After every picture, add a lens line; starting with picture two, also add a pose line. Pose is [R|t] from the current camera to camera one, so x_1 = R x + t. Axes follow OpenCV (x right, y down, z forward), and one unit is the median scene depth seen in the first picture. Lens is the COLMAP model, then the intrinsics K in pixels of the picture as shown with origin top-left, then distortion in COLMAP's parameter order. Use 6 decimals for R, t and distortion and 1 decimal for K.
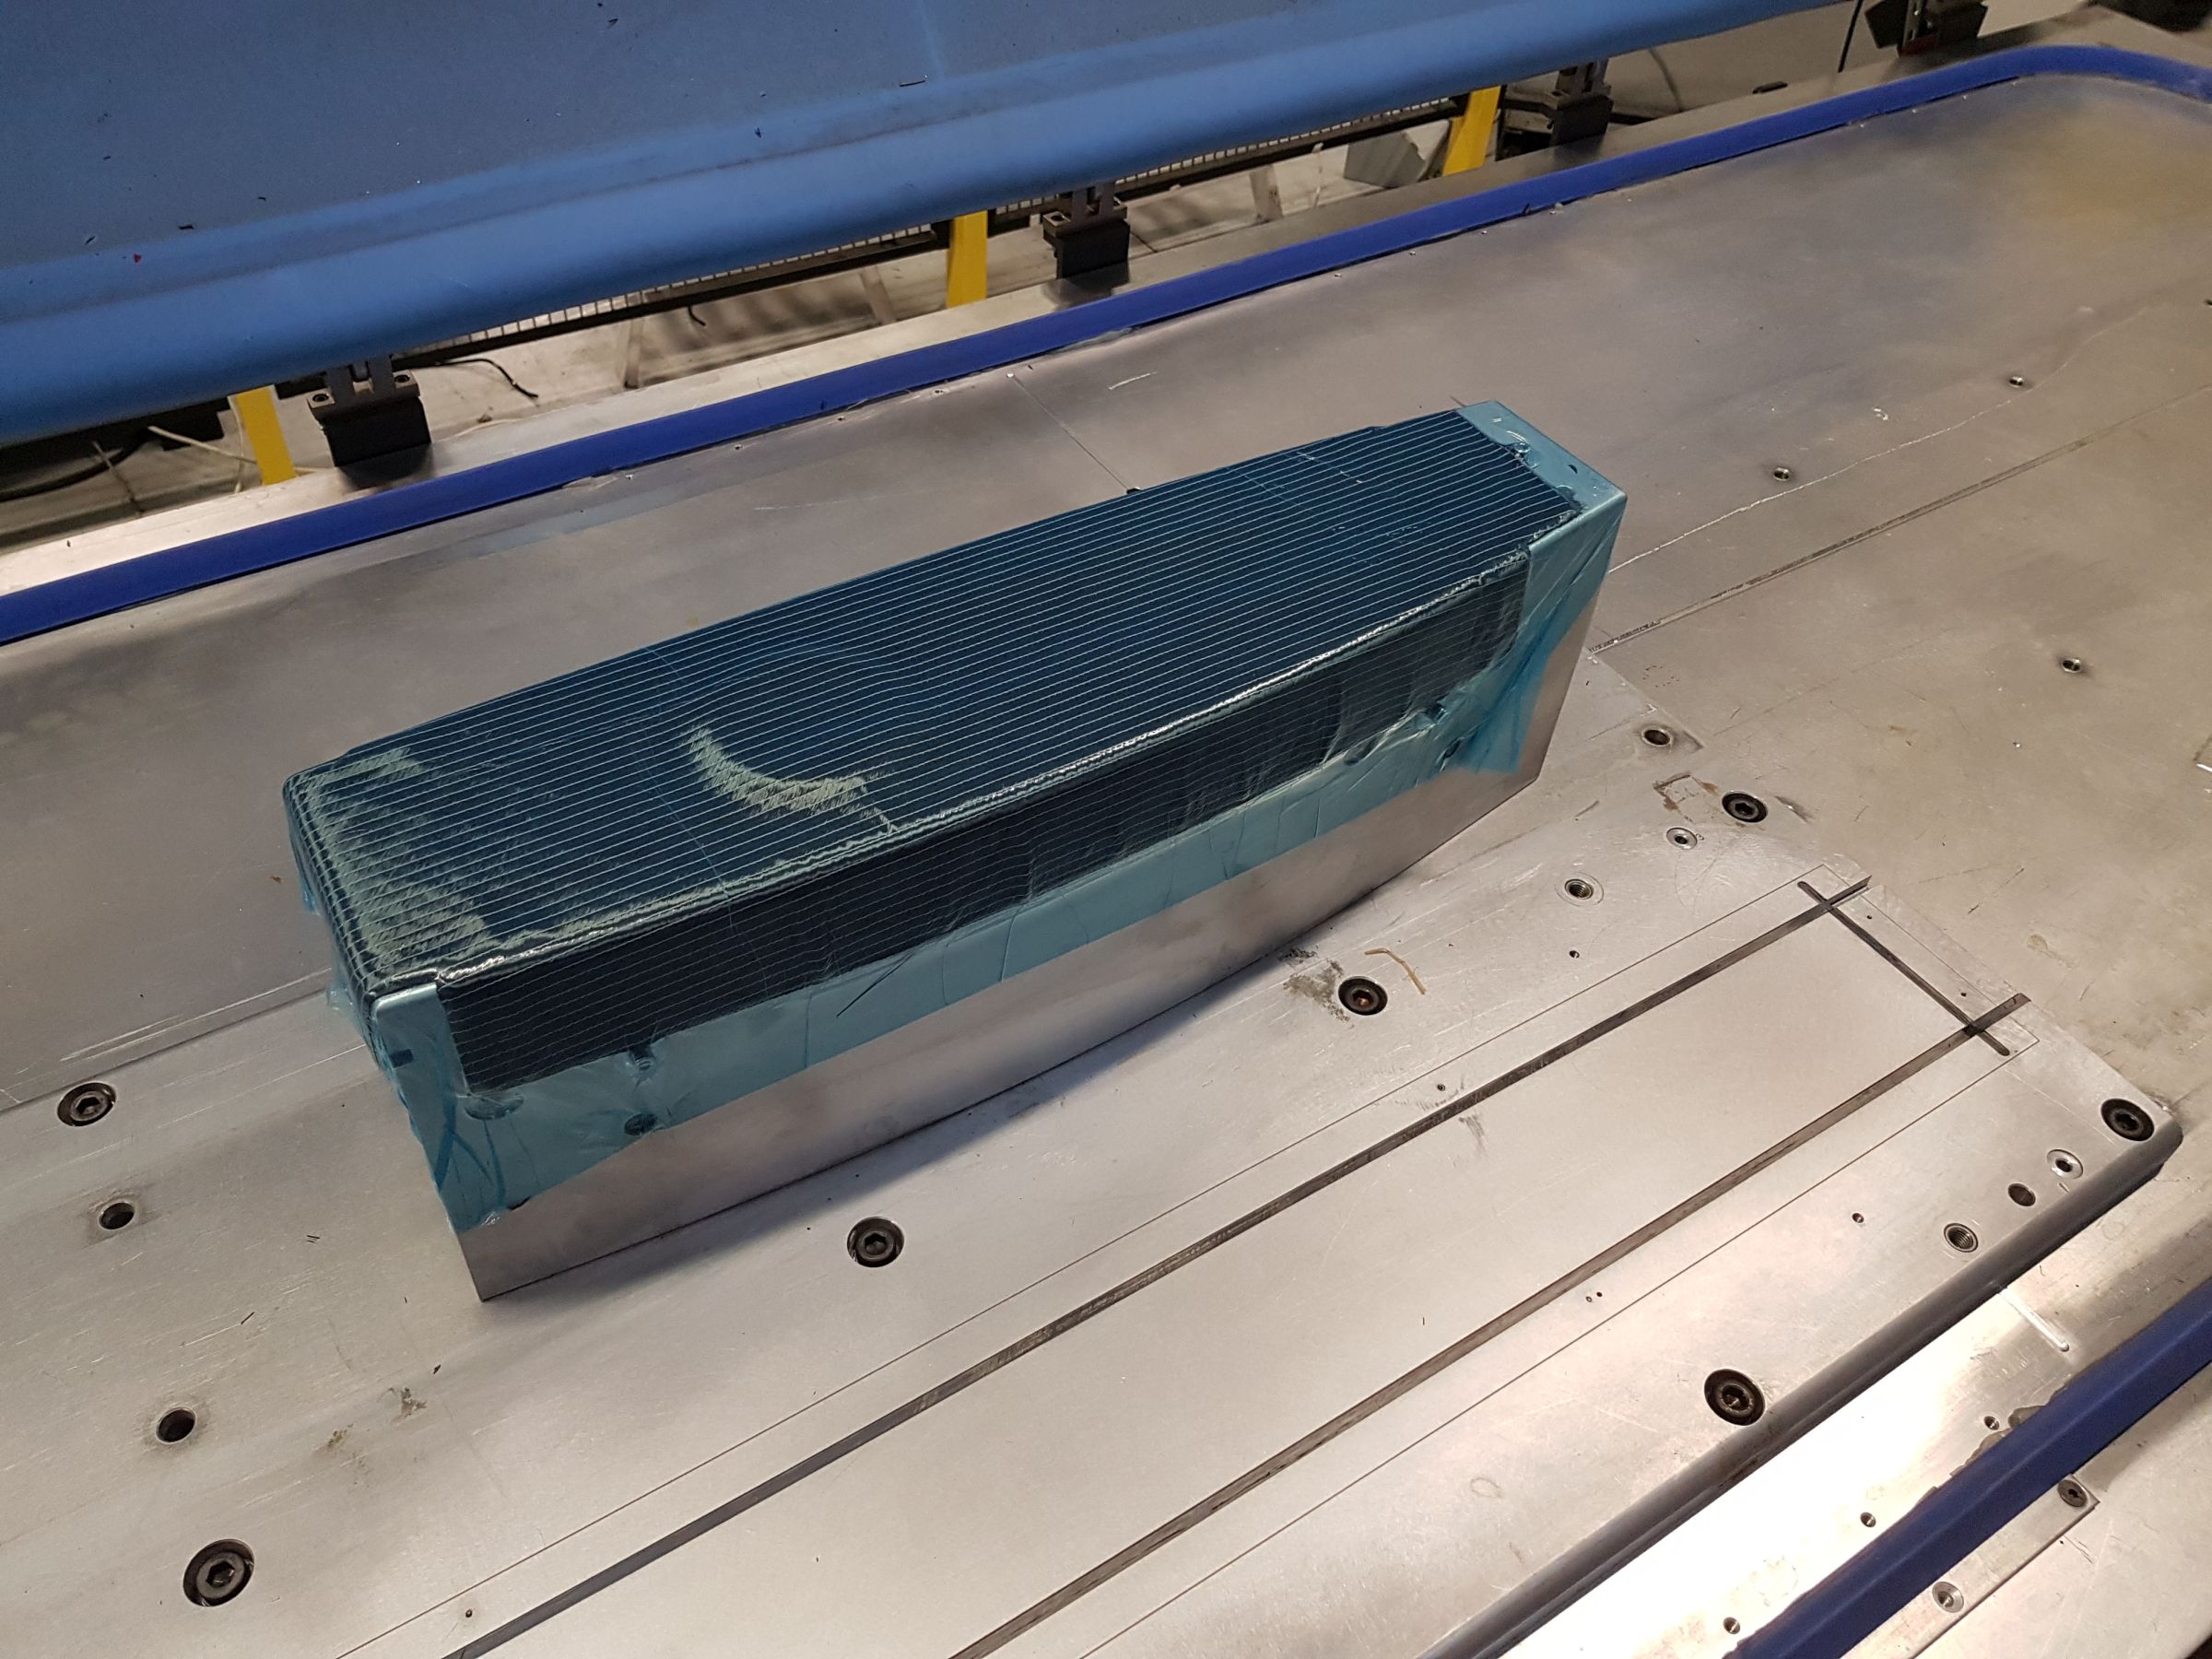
lens RADIAL K [[1682.7, 0, 1106.0], [0, 1682.7, 829.5], [0, 0, 1]] dist [0.053788, -0.084834]
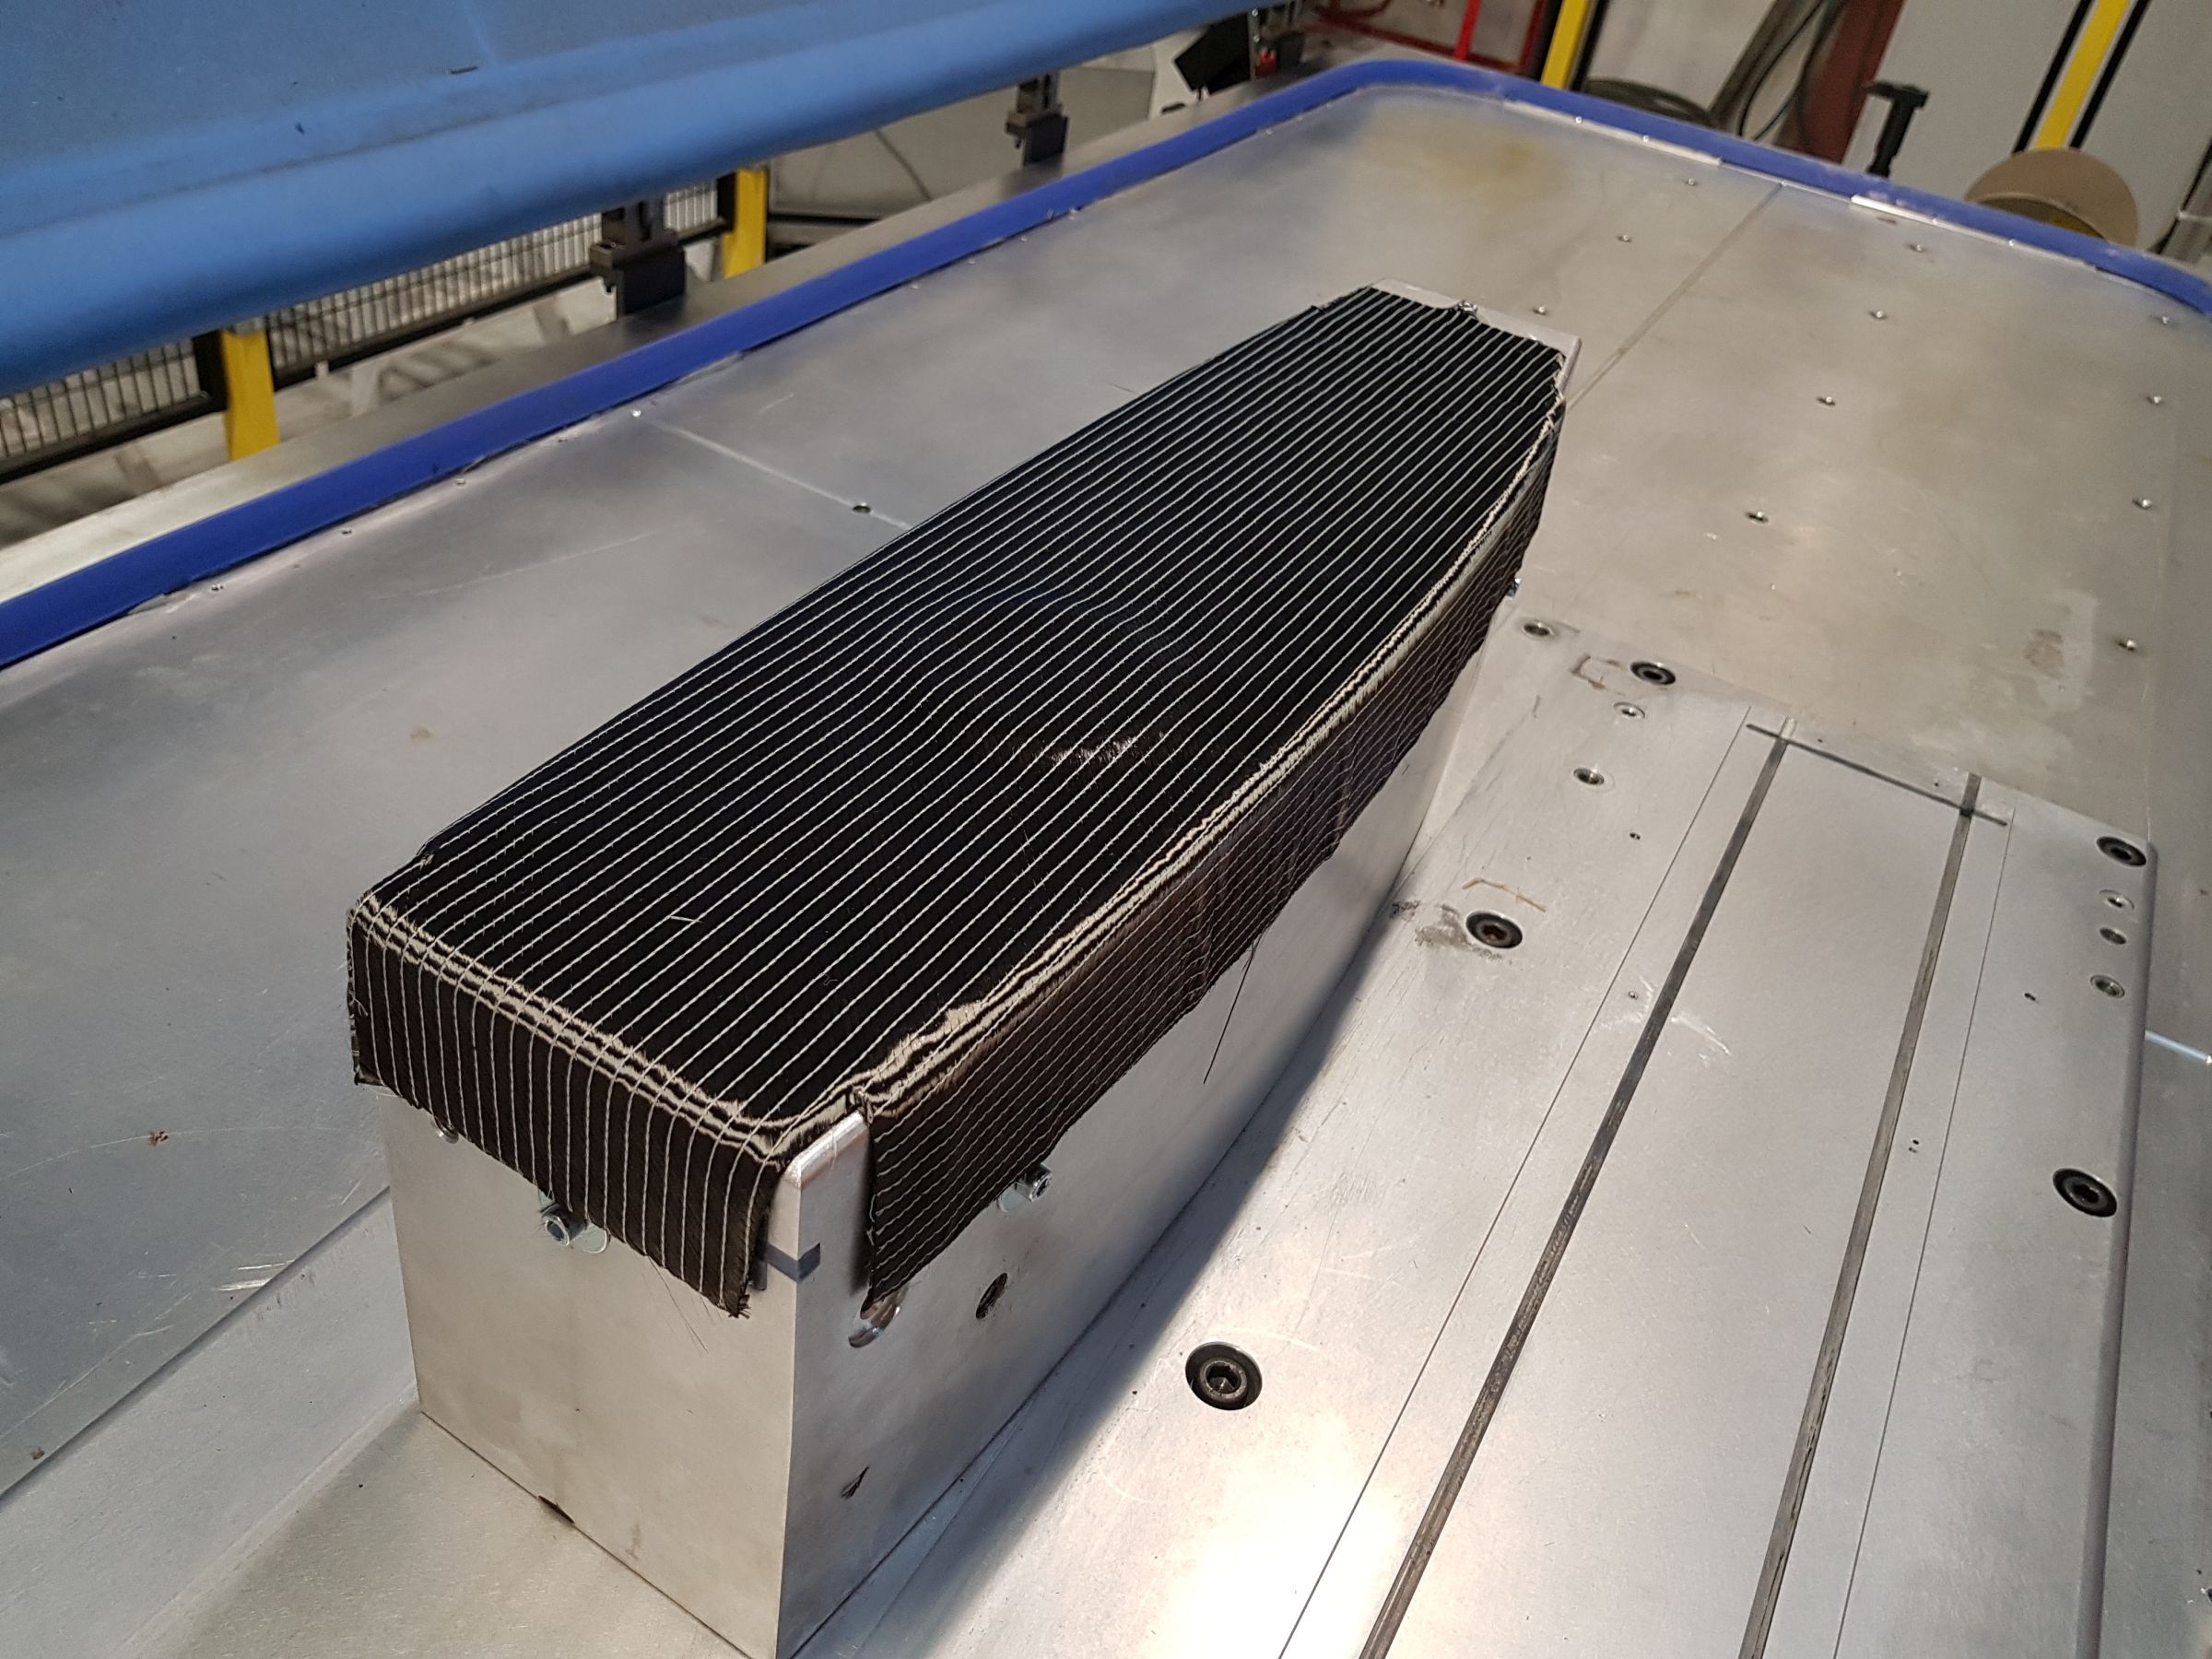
lens RADIAL K [[1690.3, 0, 1092.4], [0, 1690.3, 821.9], [0, 0, 1]] dist [0.039552, -0.074886]
pose [[0.884353, -0.227675, 0.407534, -0.226012], [0.266063, 0.963155, -0.039278, 0.015044], [-0.383576, 0.143165, 0.912345, 0.169737]]
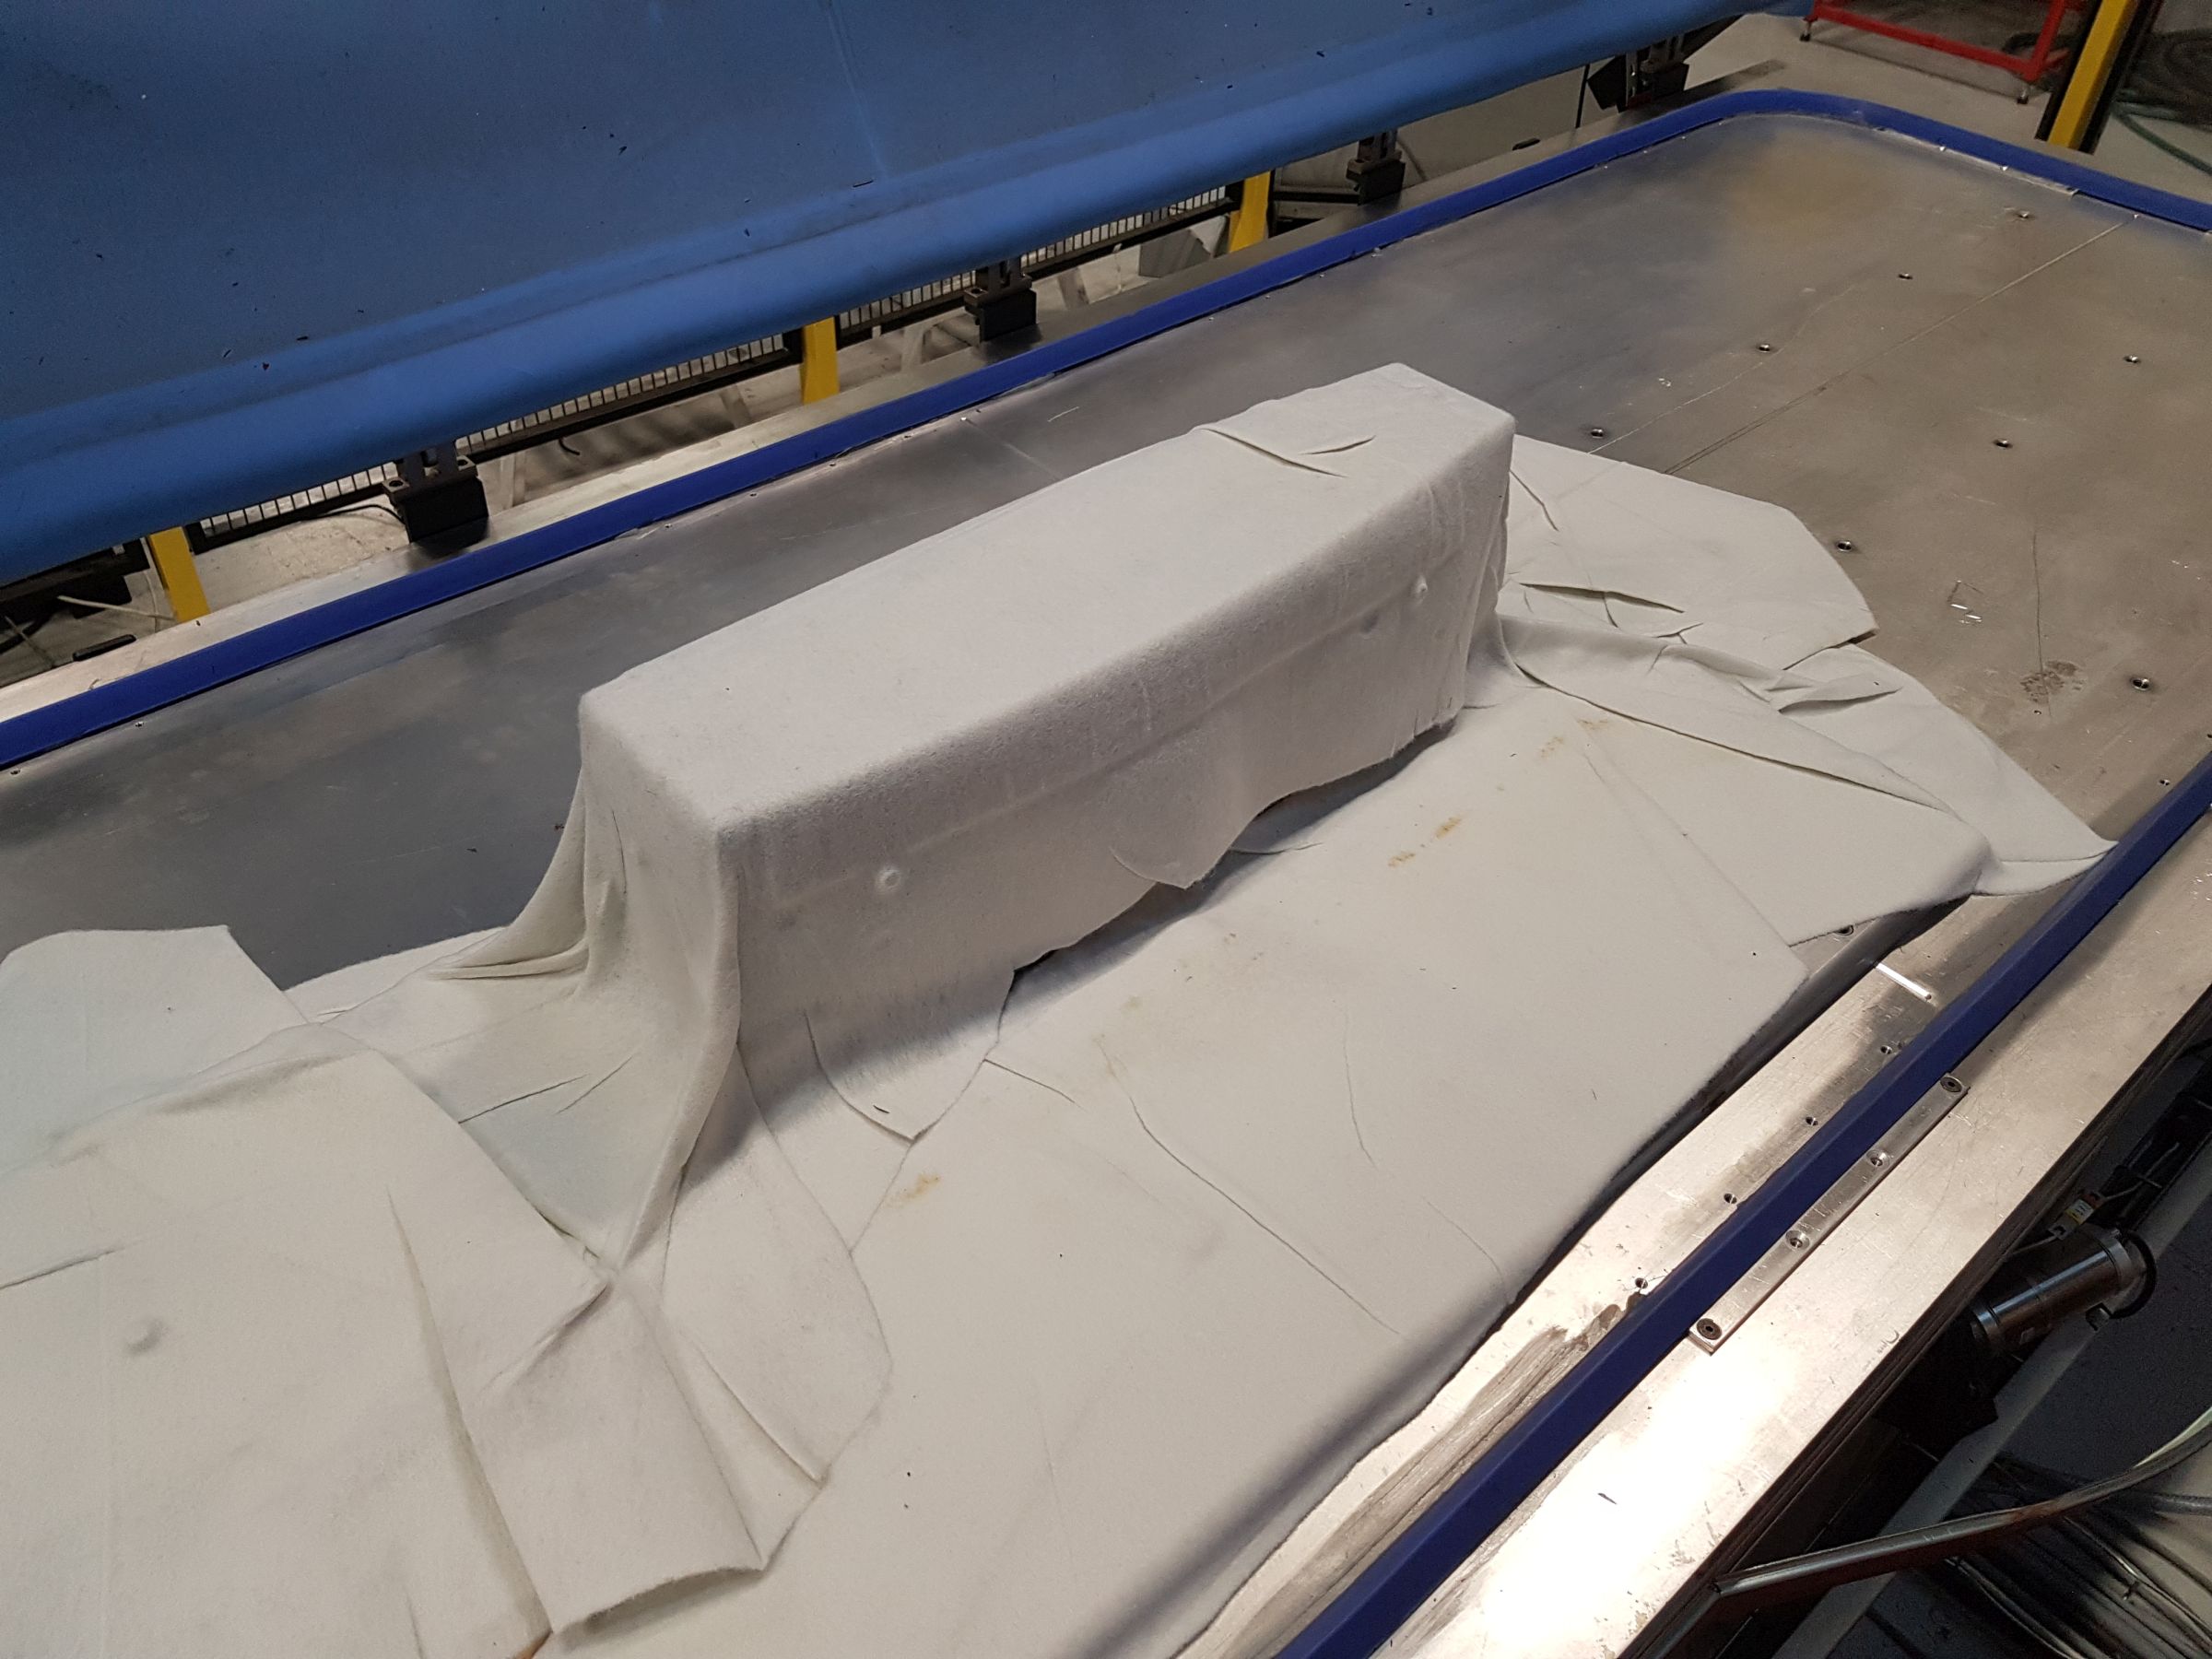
lens RADIAL K [[1663.2, 0, 1106.0], [0, 1663.2, 829.5], [0, 0, 1]] dist [0.079410, -0.125857]
pose [[0.986823, -0.123437, 0.104610, -0.108425], [0.130032, 0.989768, -0.058739, 0.092627], [-0.096289, 0.071568, 0.992777, -0.146922]]
